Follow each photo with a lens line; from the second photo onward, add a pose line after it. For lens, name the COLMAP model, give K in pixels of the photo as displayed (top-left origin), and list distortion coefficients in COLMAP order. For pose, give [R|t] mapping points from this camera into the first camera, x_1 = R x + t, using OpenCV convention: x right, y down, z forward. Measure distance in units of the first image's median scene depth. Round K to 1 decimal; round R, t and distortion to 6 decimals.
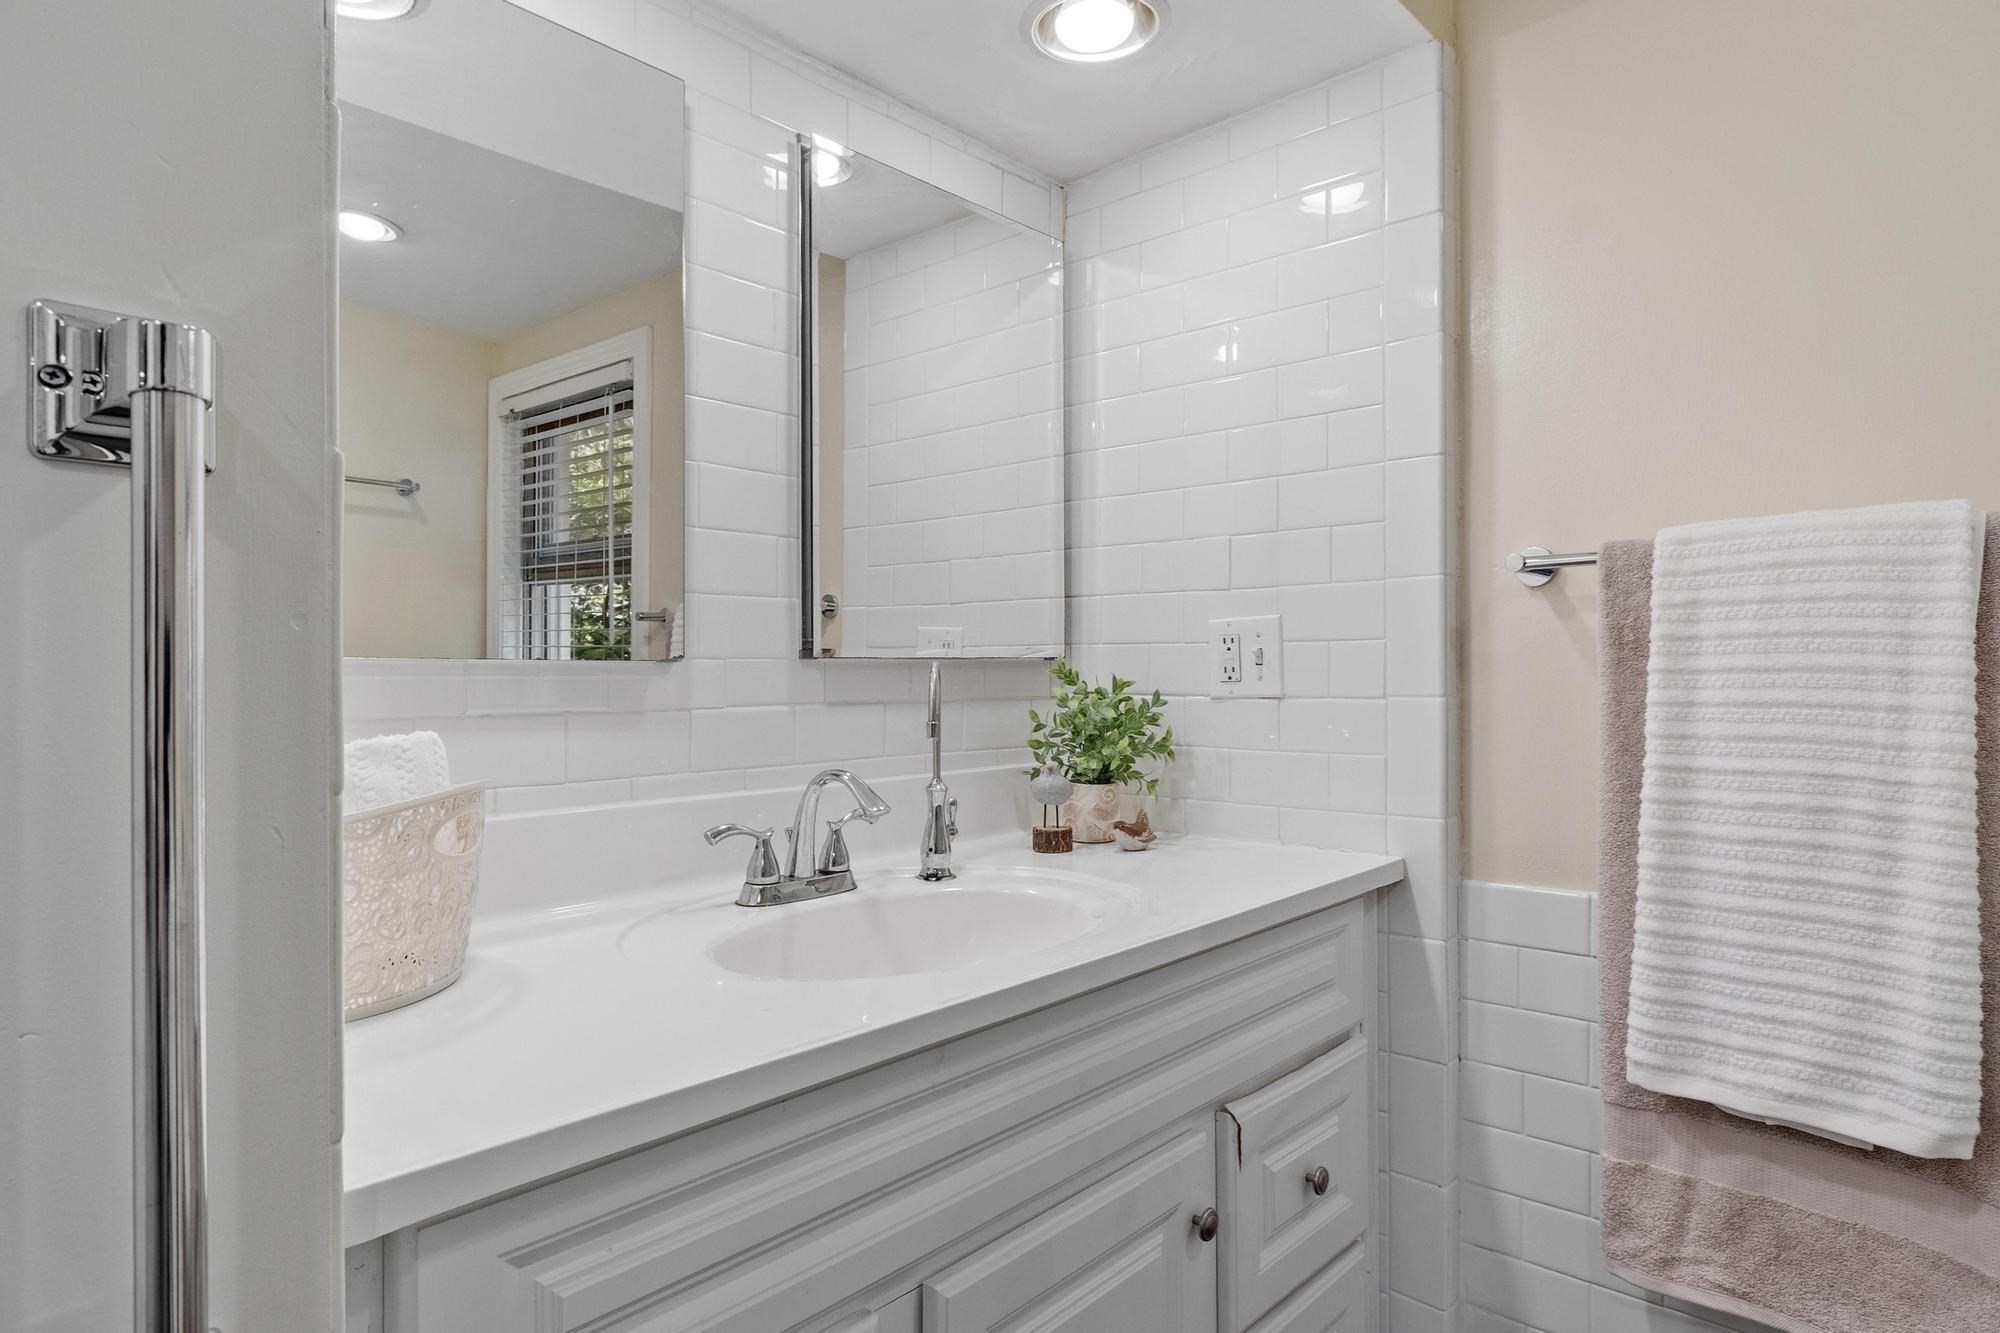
lens RADIAL K [[1117.9, 0, 998.7], [0, 1117.9, 674.8], [0, 0, 1]] dist [-0.002600, -0.000866]
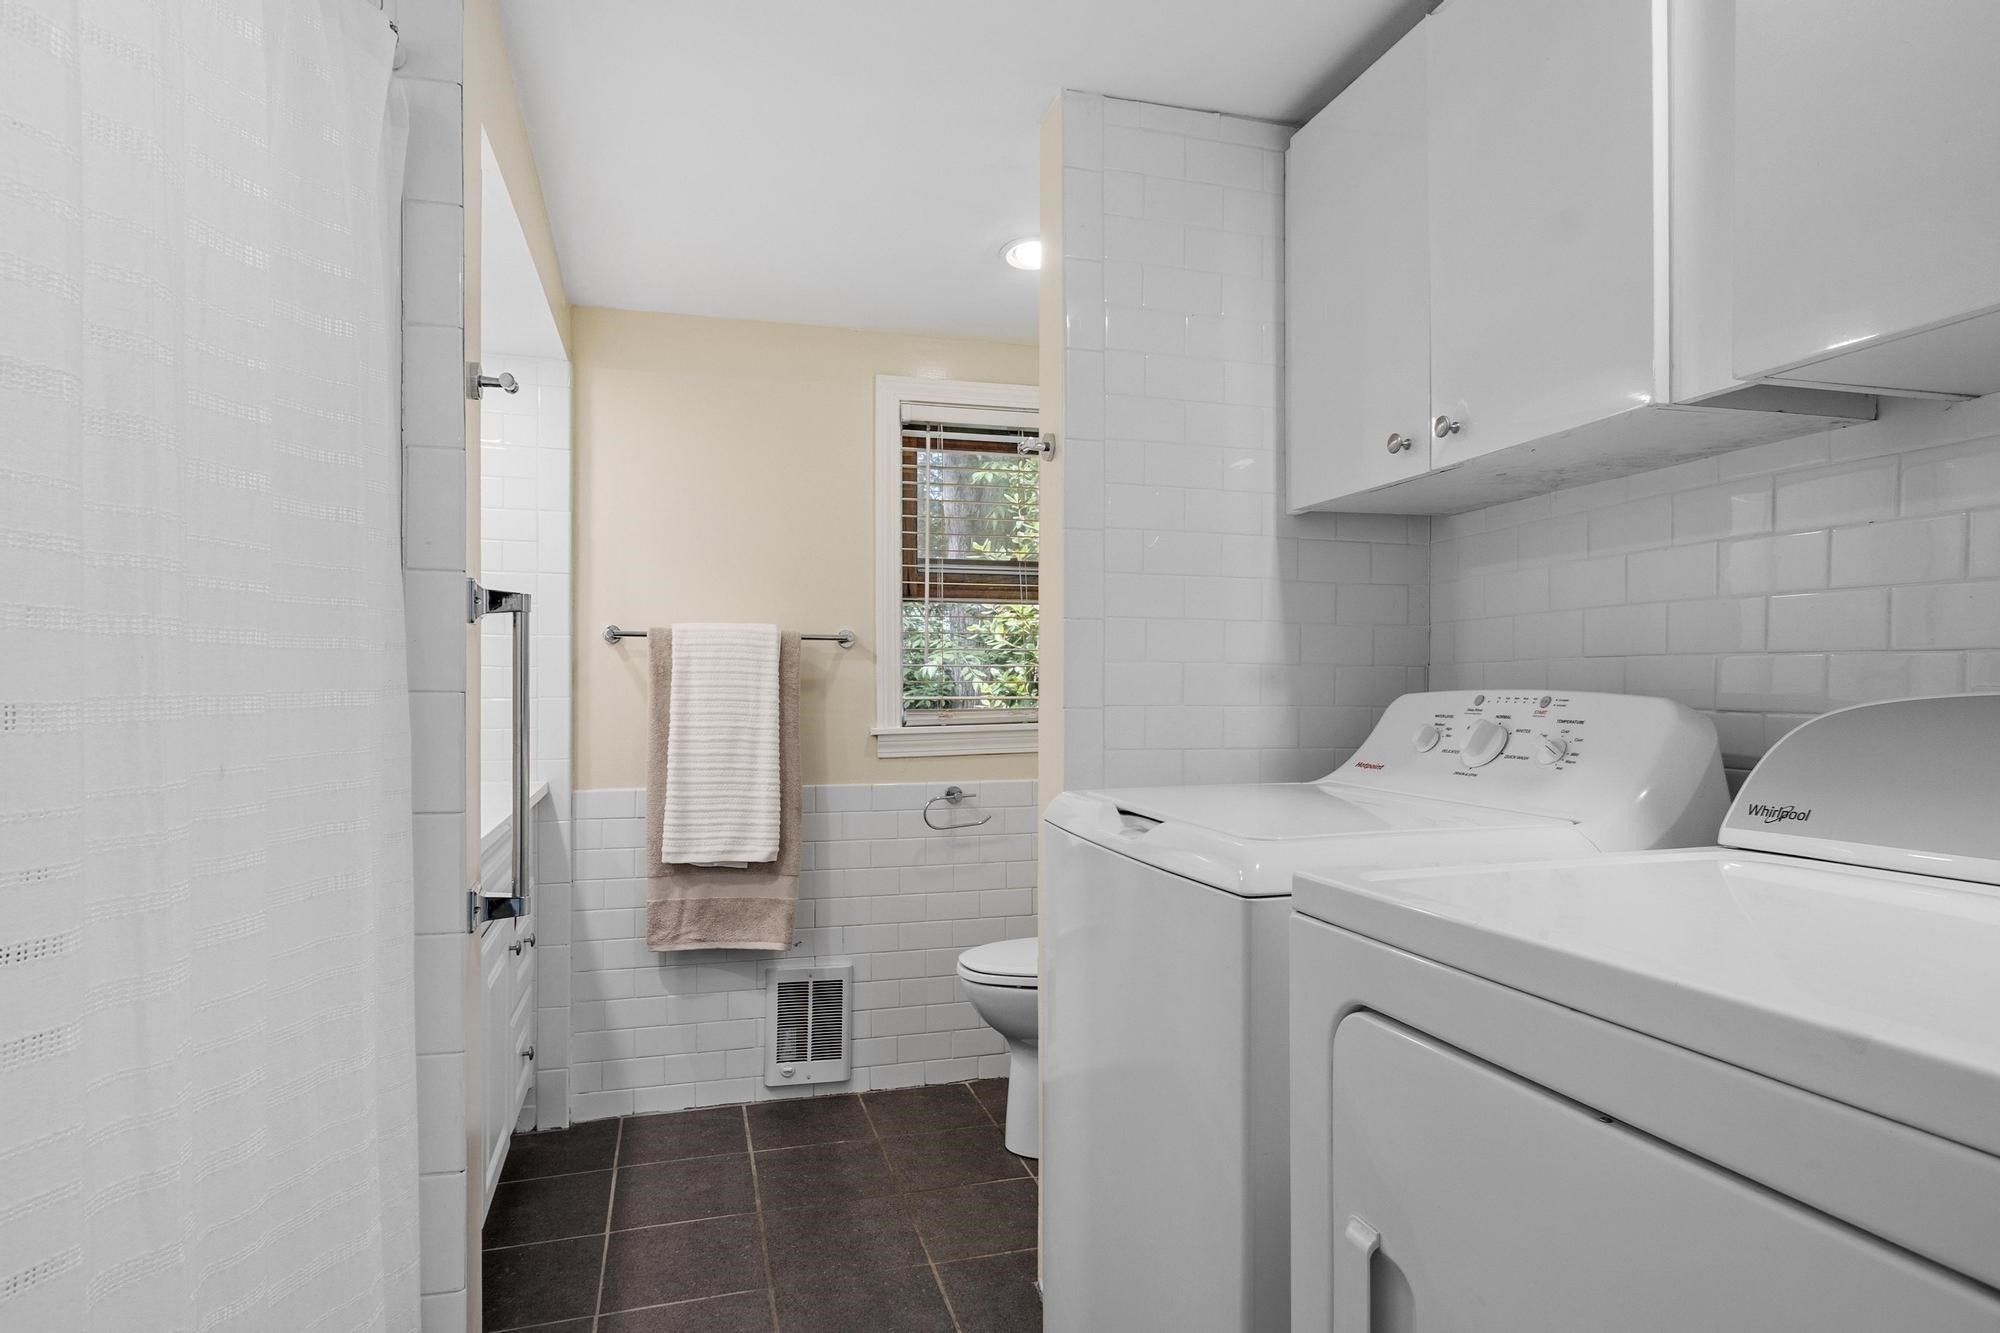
lens RADIAL K [[1117.9, 0, 998.7], [0, 1117.9, 674.8], [0, 0, 1]] dist [-0.002600, -0.000866]
pose [[0.530380, 0.020661, 0.847508, -1.049004], [-0.011143, 0.999787, -0.017400, 0.006811], [-0.847687, -0.000215, 0.530497, -0.828975]]
